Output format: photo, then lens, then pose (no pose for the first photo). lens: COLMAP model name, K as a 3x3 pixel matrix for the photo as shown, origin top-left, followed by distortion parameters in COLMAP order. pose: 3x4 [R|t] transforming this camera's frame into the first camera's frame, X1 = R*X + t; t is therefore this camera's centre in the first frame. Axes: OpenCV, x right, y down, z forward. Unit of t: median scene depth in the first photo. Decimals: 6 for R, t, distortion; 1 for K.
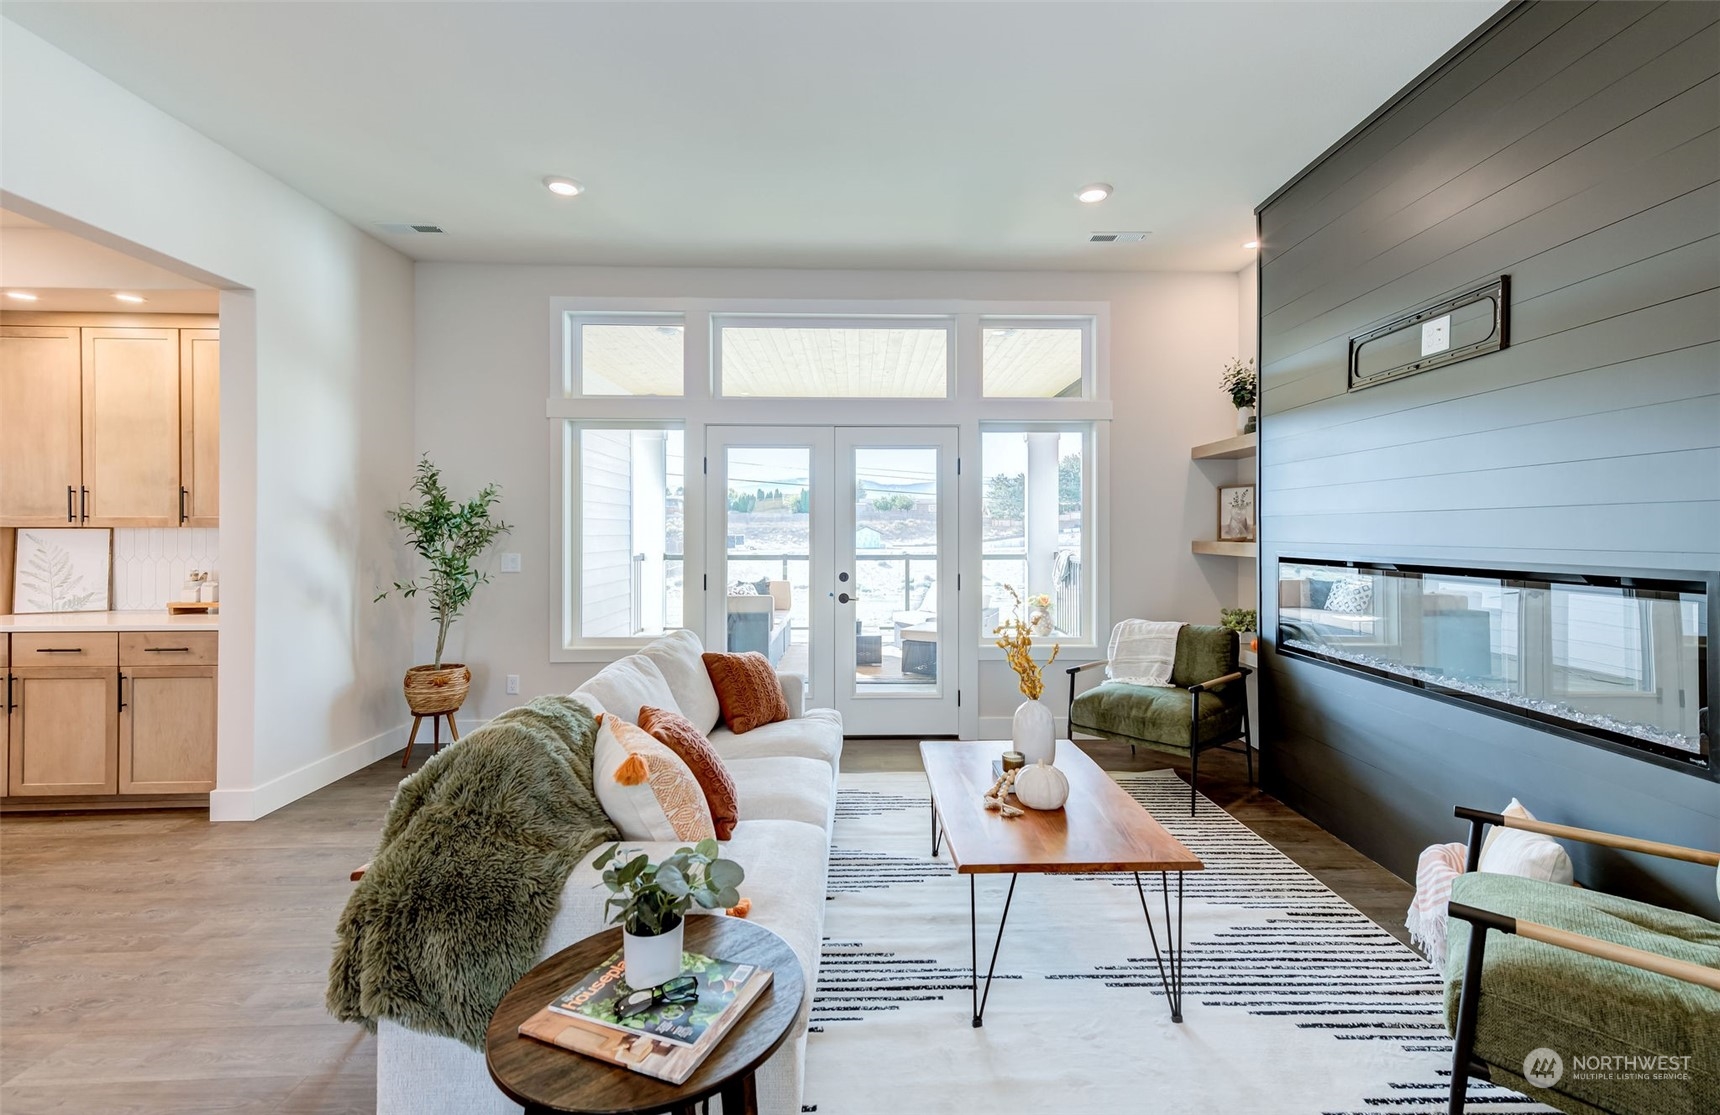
lens RADIAL K [[724.1, 0, 883.4], [0, 724.1, 527.4], [0, 0, 1]] dist [0.003216, 0.000939]
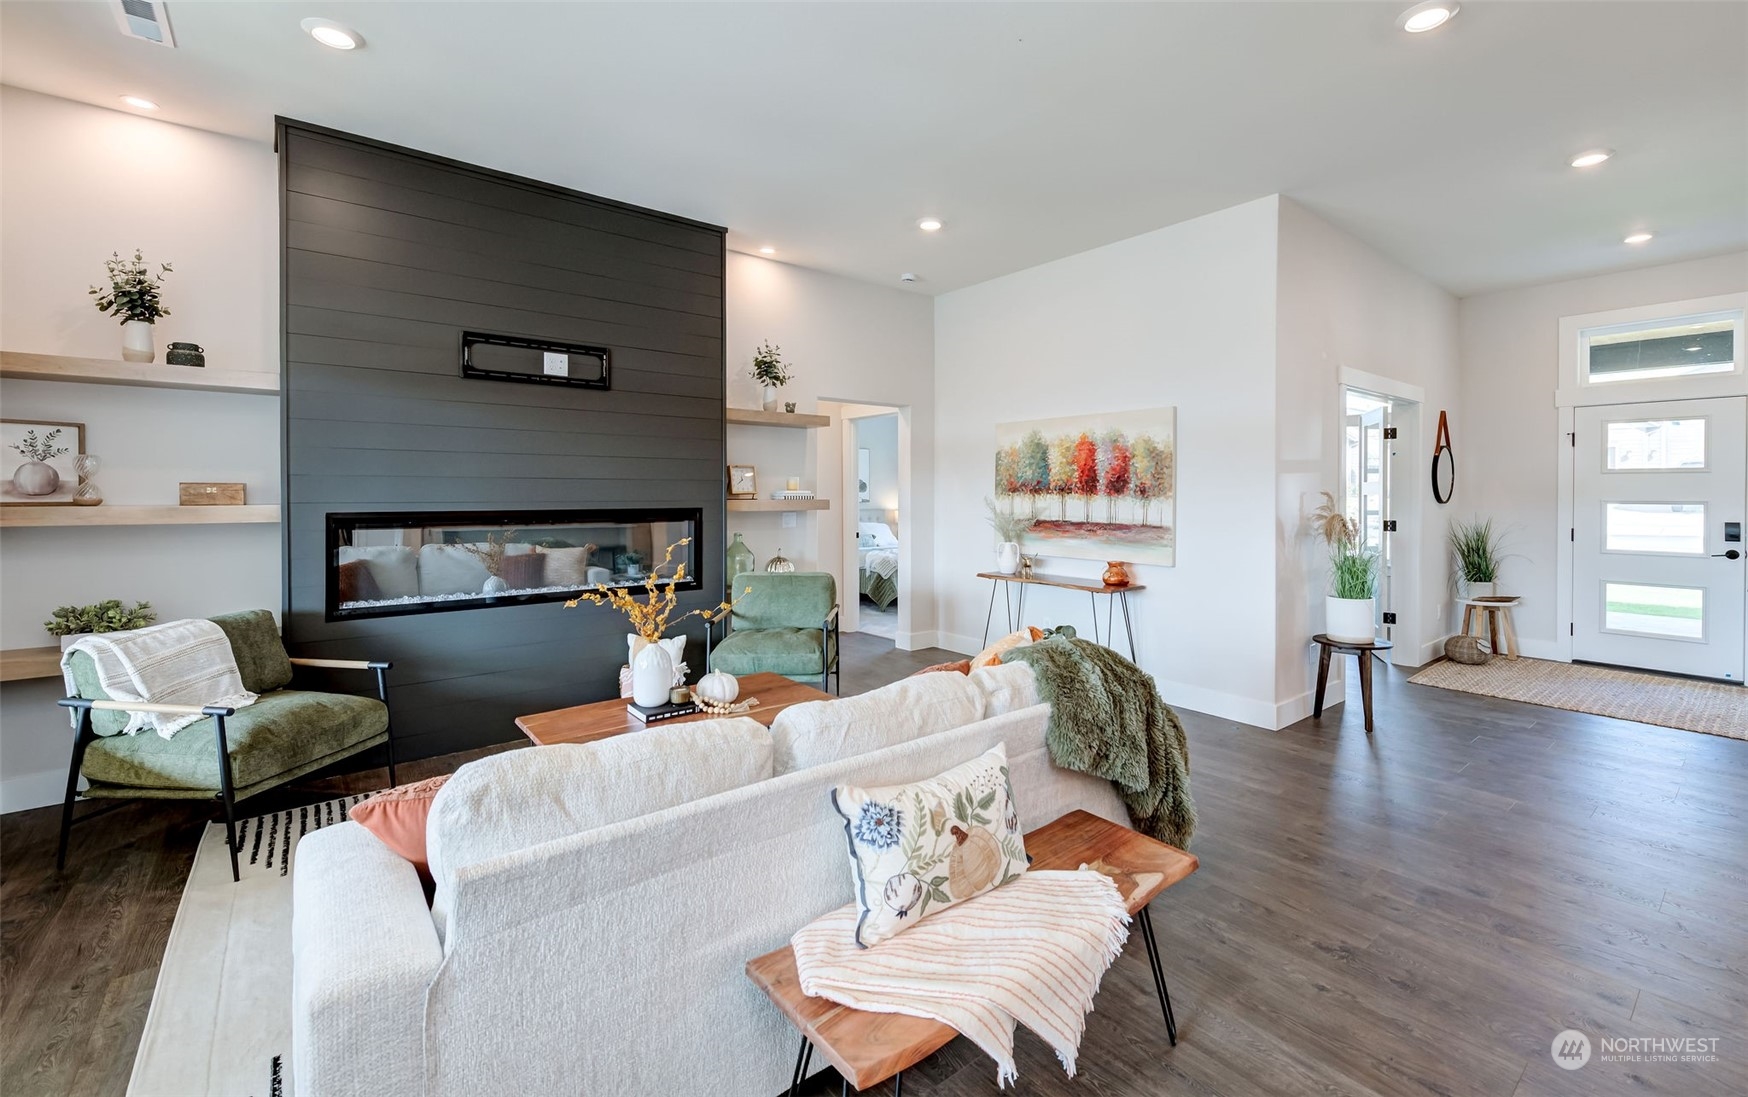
lens RADIAL K [[750.4, 0, 912.3], [0, 750.4, 497.1], [0, 0, 1]] dist [0.003076, -0.004282]
pose [[-0.614276, -0.006395, 0.789065, -0.654110], [-0.007791, 0.999968, 0.002040, 0.003747], [-0.789053, -0.004894, -0.614306, 0.959680]]
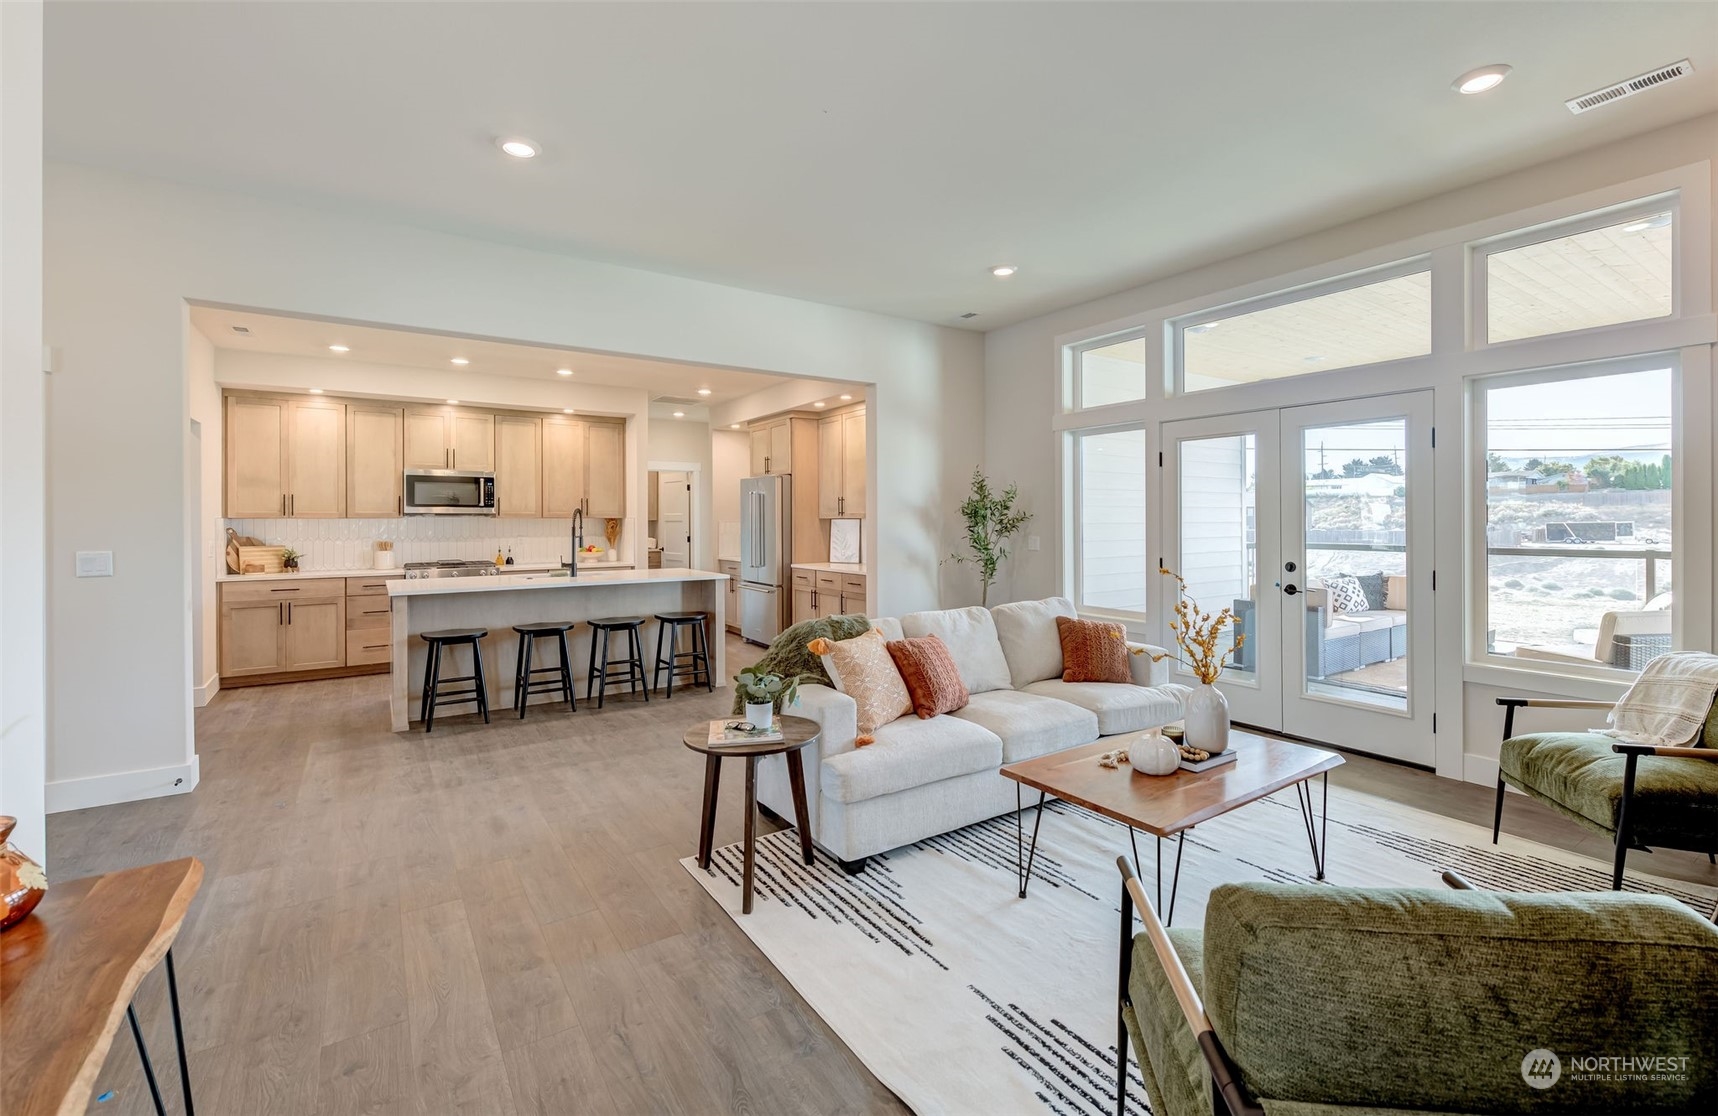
lens RADIAL K [[723.2, 0, 878.9], [0, 723.2, 522.7], [0, 0, 1]] dist [0.003216, 0.000939]
pose [[0.541698, 0.000282, -0.840573, 0.559187], [0.009922, 0.999928, 0.006729, -0.000720], [0.840515, -0.011985, 0.541656, 0.041722]]
